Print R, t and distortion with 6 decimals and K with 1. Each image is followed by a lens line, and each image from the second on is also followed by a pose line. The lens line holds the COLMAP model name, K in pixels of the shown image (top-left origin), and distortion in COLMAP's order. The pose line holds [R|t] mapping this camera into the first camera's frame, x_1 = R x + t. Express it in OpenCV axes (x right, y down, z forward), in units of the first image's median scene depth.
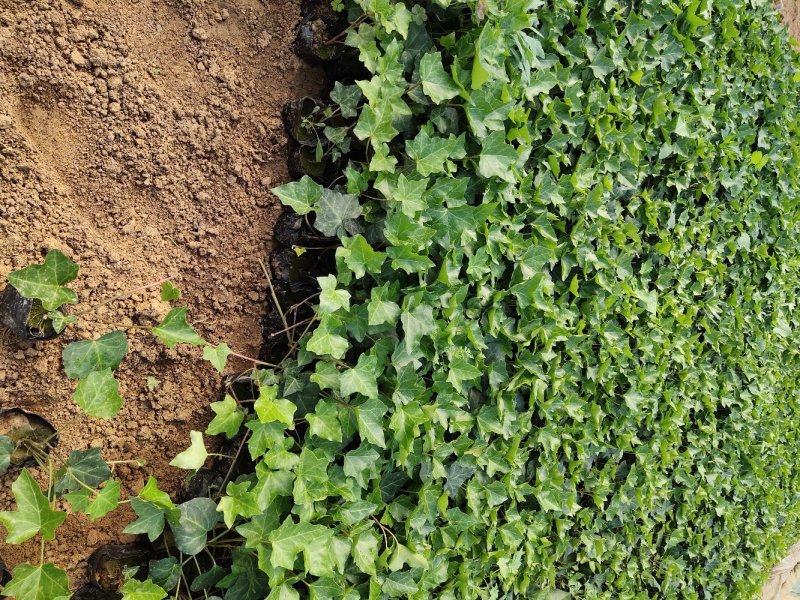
lens RADIAL K [[601.4, 0, 400.0], [0, 601.4, 300.0], [0, 0, 1]] dist [0.108866, -0.163277]
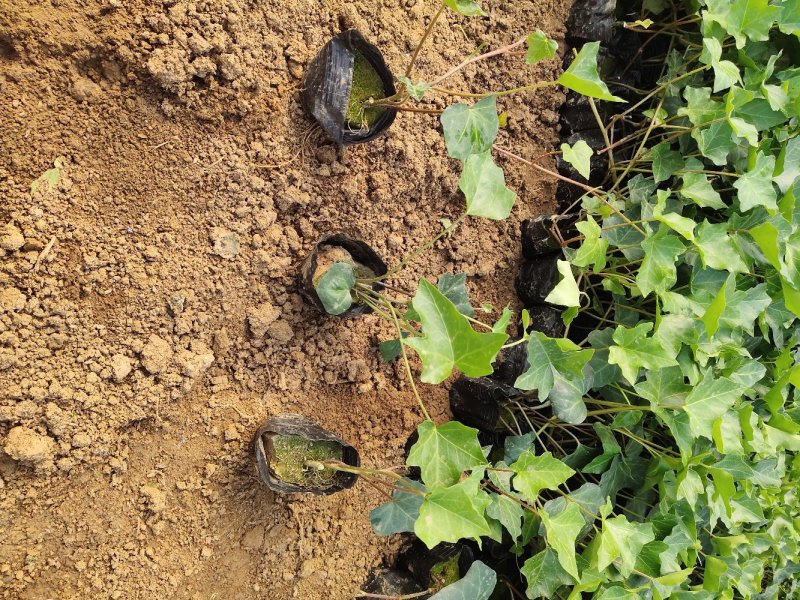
lens RADIAL K [[601.4, 0, 400.0], [0, 601.4, 300.0], [0, 0, 1]] dist [0.108866, -0.163277]
pose [[0.991639, -0.065762, -0.111028, -0.355641], [0.073637, 0.994938, 0.068377, 0.157245], [0.105969, -0.075981, 0.991462, 0.207479]]
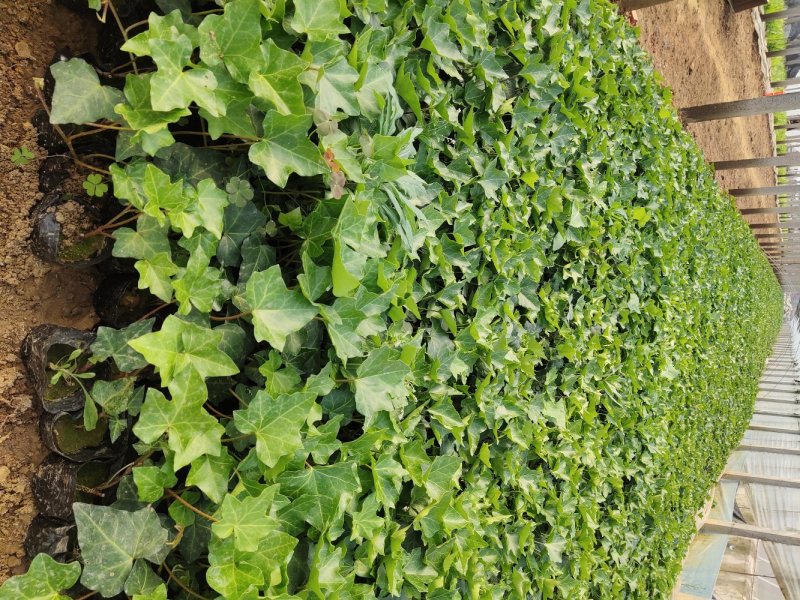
lens RADIAL K [[601.4, 0, 400.0], [0, 601.4, 300.0], [0, 0, 1]] dist [0.108866, -0.163277]
pose [[0.976007, -0.091318, 0.197663, 0.057242], [0.088440, 0.995808, 0.023358, -0.342930], [-0.198967, -0.005316, 0.979992, 0.338172]]
